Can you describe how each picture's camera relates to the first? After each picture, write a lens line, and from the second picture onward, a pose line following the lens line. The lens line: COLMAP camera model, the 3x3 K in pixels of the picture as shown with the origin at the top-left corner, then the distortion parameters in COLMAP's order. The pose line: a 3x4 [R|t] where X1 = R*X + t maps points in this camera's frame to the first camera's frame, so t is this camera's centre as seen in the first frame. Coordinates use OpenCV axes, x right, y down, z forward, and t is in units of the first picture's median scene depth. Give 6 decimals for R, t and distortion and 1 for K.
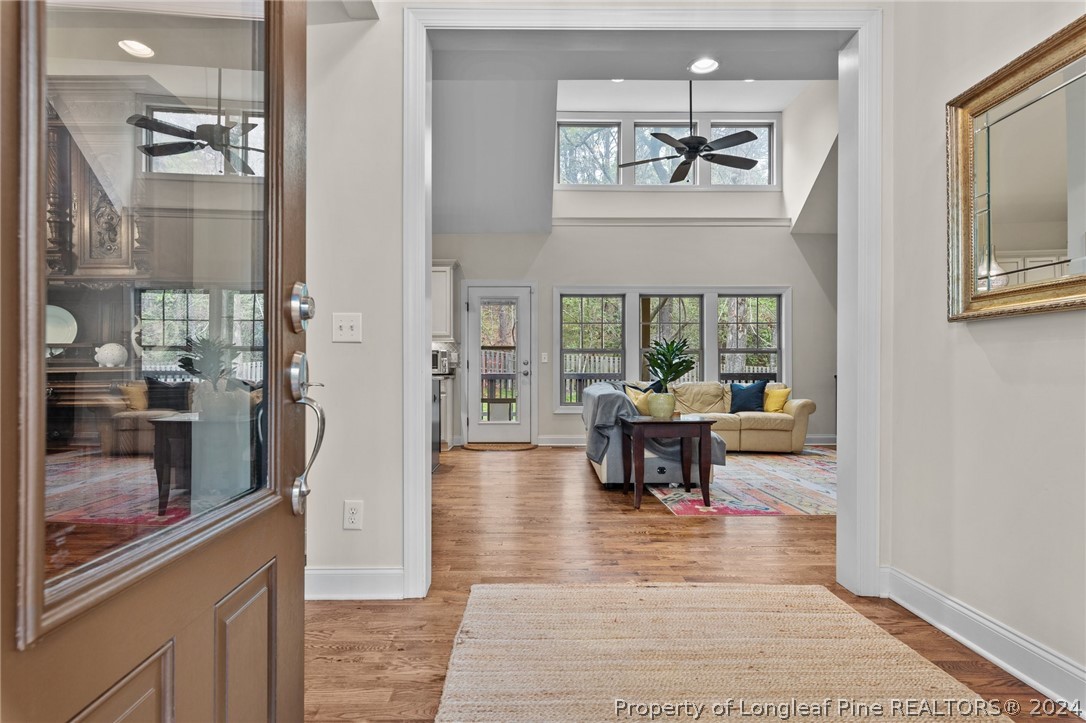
lens RADIAL K [[608.4, 0, 533.9], [0, 608.4, 366.9], [0, 0, 1]] dist [0.000007, -0.000306]
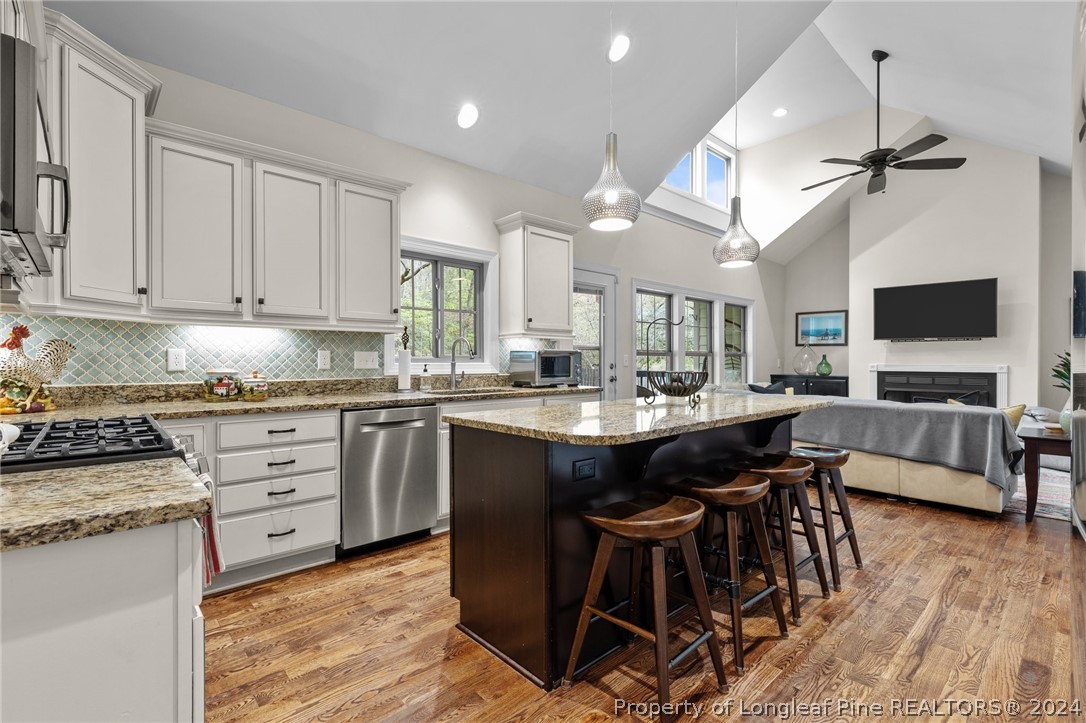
lens RADIAL K [[494.5, 0, 535.6], [0, 494.5, 363.3], [0, 0, 1]] dist [0.003424, 0.000702]
pose [[0.749282, -0.003367, 0.662243, -0.563013], [-0.006954, 0.999892, 0.012953, -0.020096], [-0.662215, -0.014311, 0.749177, 0.584938]]
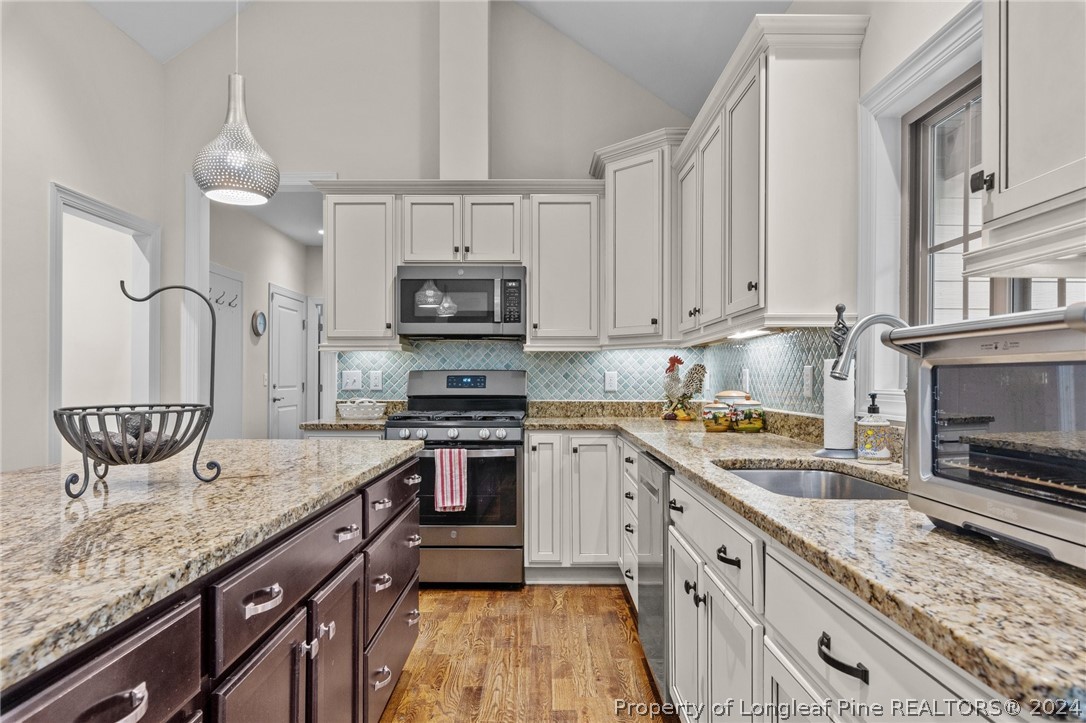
lens RADIAL K [[655.2, 0, 540.7], [0, 655.2, 380.0], [0, 0, 1]] dist [-0.000482, 0.001867]
pose [[-0.010940, 0.001948, -0.999938, -0.063098], [0.006541, 0.999977, 0.001877, -0.018436], [0.999919, -0.006520, -0.010952, 0.903656]]
